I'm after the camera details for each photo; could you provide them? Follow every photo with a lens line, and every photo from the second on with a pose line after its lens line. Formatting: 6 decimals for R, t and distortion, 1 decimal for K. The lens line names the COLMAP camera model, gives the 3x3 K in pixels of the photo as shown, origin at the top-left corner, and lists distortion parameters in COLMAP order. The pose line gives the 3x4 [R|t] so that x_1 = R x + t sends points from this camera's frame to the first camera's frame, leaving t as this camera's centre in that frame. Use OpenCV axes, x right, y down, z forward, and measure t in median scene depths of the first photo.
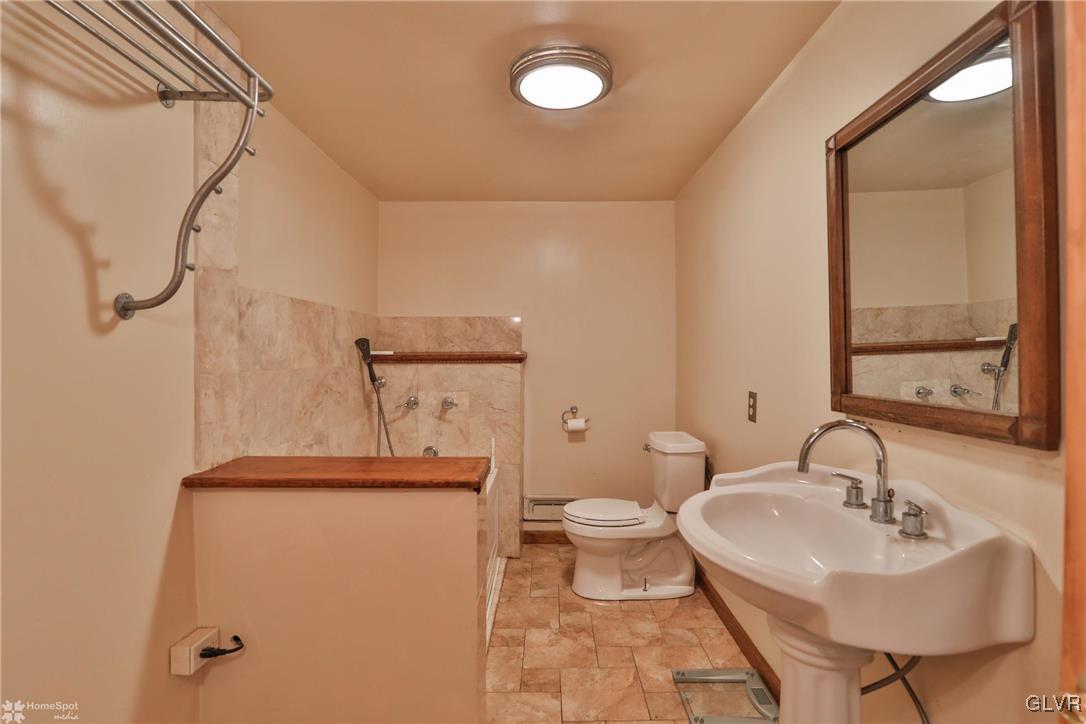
lens RADIAL K [[532.8, 0, 545.9], [0, 532.8, 365.3], [0, 0, 1]] dist [-0.016595, -0.000631]
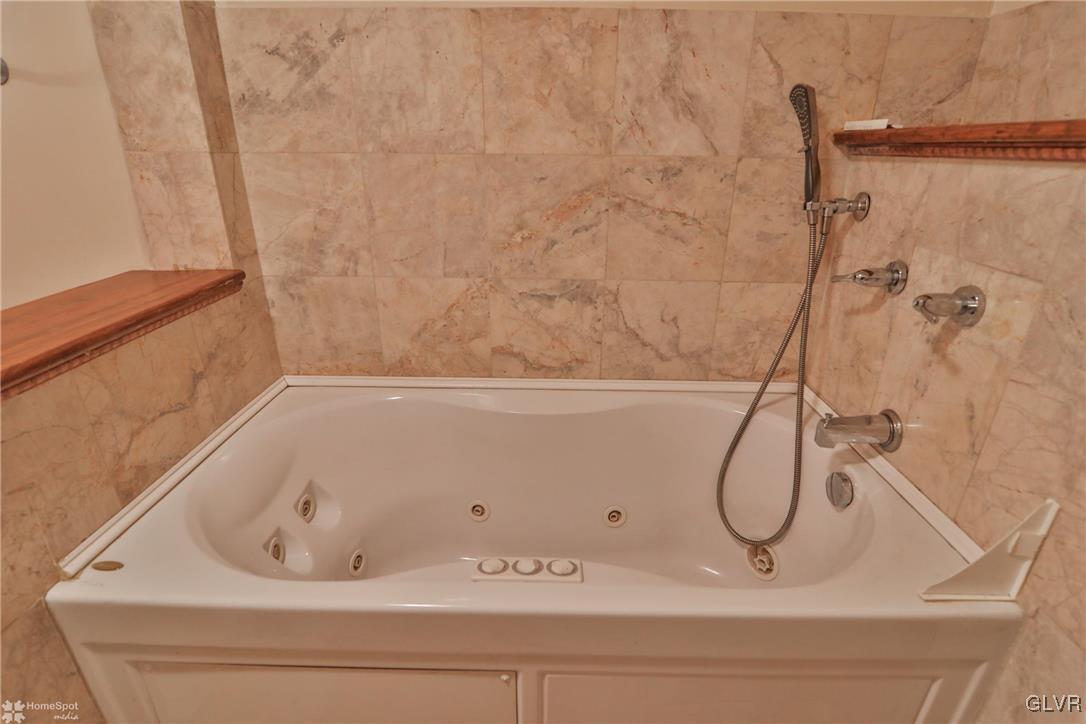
lens RADIAL K [[532.8, 0, 545.9], [0, 532.8, 365.3], [0, 0, 1]] dist [-0.016595, -0.000631]
pose [[-0.010336, 0.382850, -0.923753, 0.142162], [-0.028899, 0.923302, 0.382987, -0.004188], [0.999529, 0.030654, 0.001520, 1.129542]]
